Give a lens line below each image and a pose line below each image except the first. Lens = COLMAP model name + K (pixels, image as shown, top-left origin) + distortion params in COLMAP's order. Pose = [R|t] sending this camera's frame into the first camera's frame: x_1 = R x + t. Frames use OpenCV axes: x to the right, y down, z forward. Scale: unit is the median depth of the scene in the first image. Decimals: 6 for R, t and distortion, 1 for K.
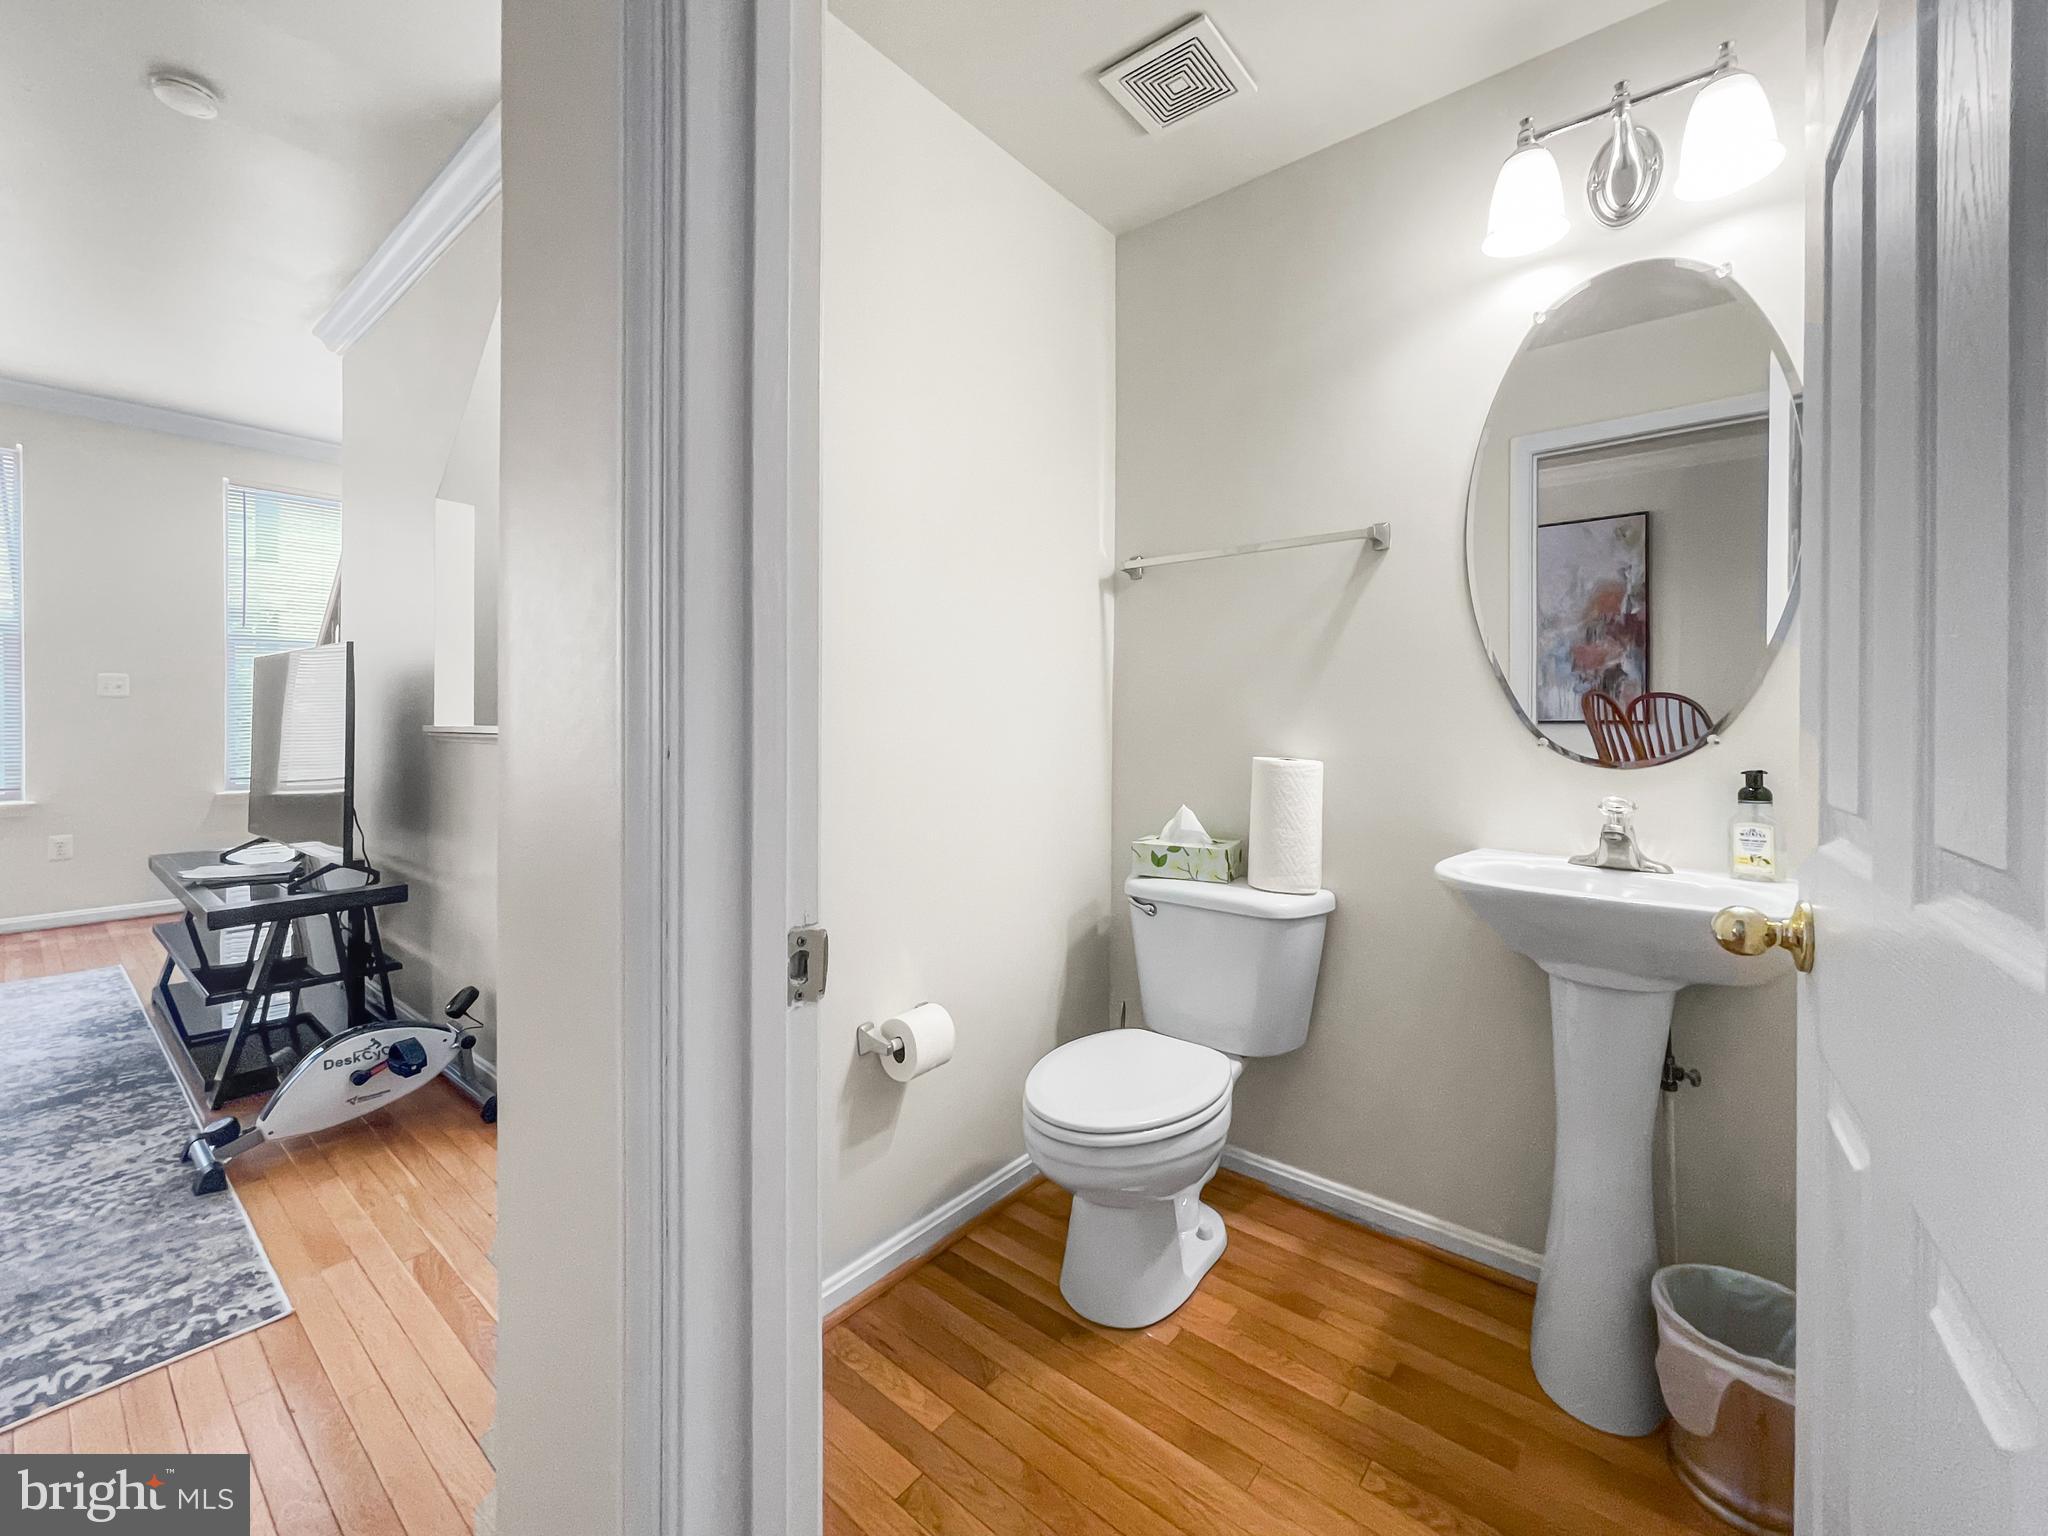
lens RADIAL K [[842.6, 0, 1013.4], [0, 842.6, 719.6], [0, 0, 1]] dist [-0.005889, -0.000643]
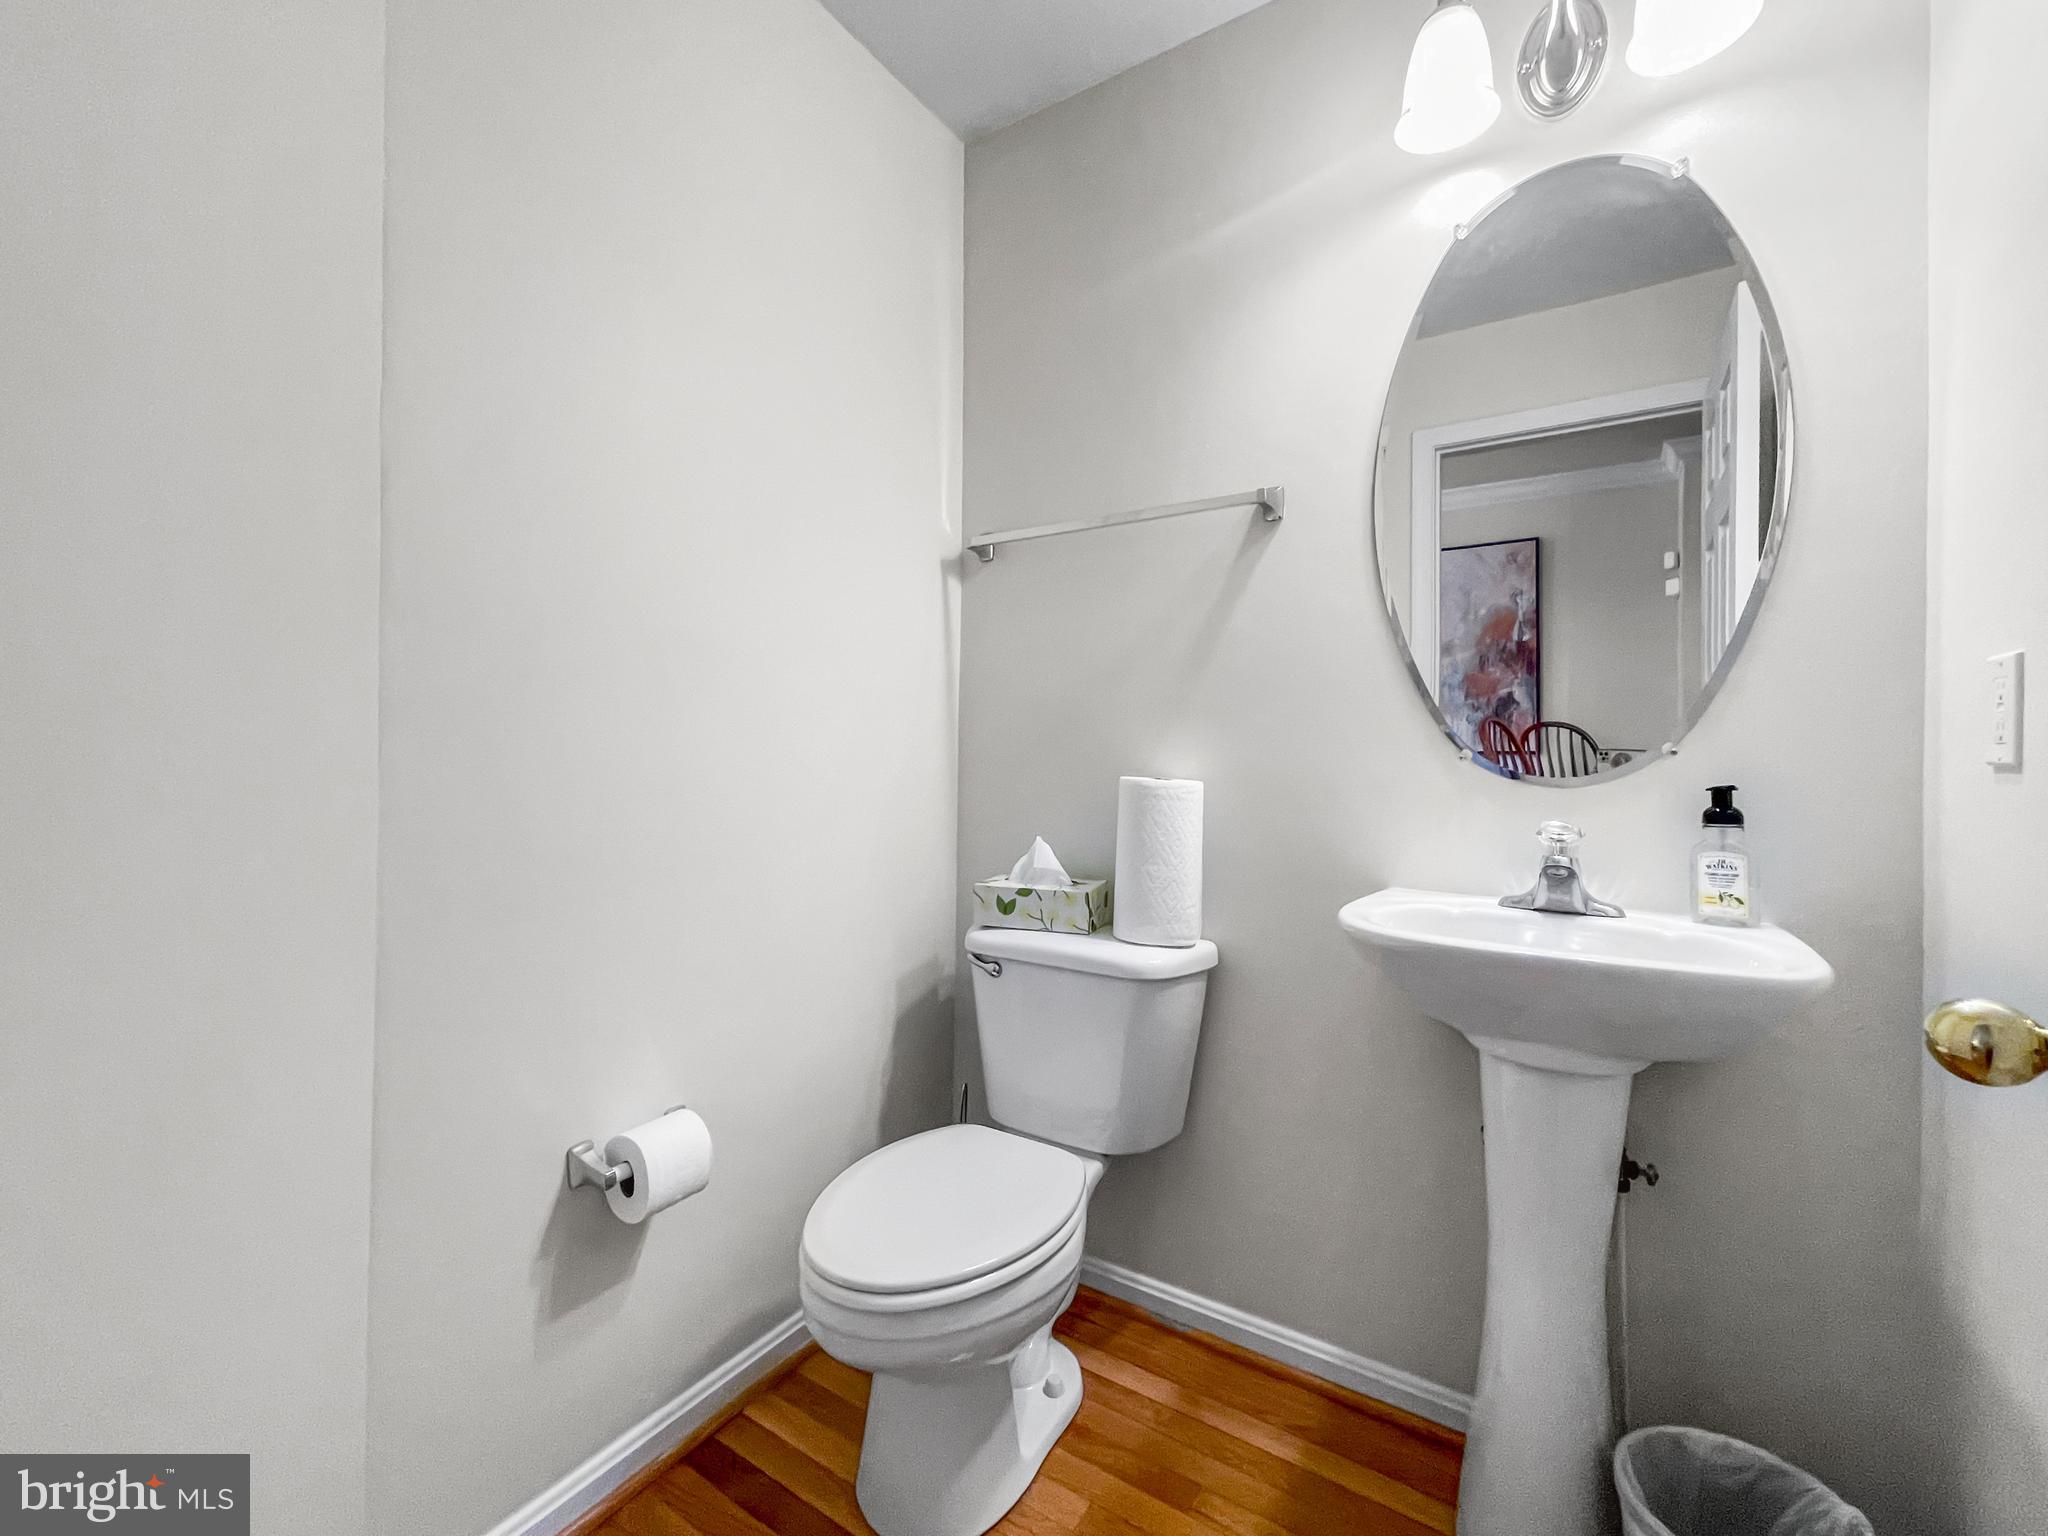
lens RADIAL K [[842.6, 0, 1020.3], [0, 842.6, 749.2], [0, 0, 1]] dist [-0.005889, -0.000643]
pose [[0.993414, 0.005799, 0.114431, 0.108627], [-0.004589, 0.999931, -0.010833, 0.030917], [-0.114486, 0.010236, 0.993372, 0.236381]]
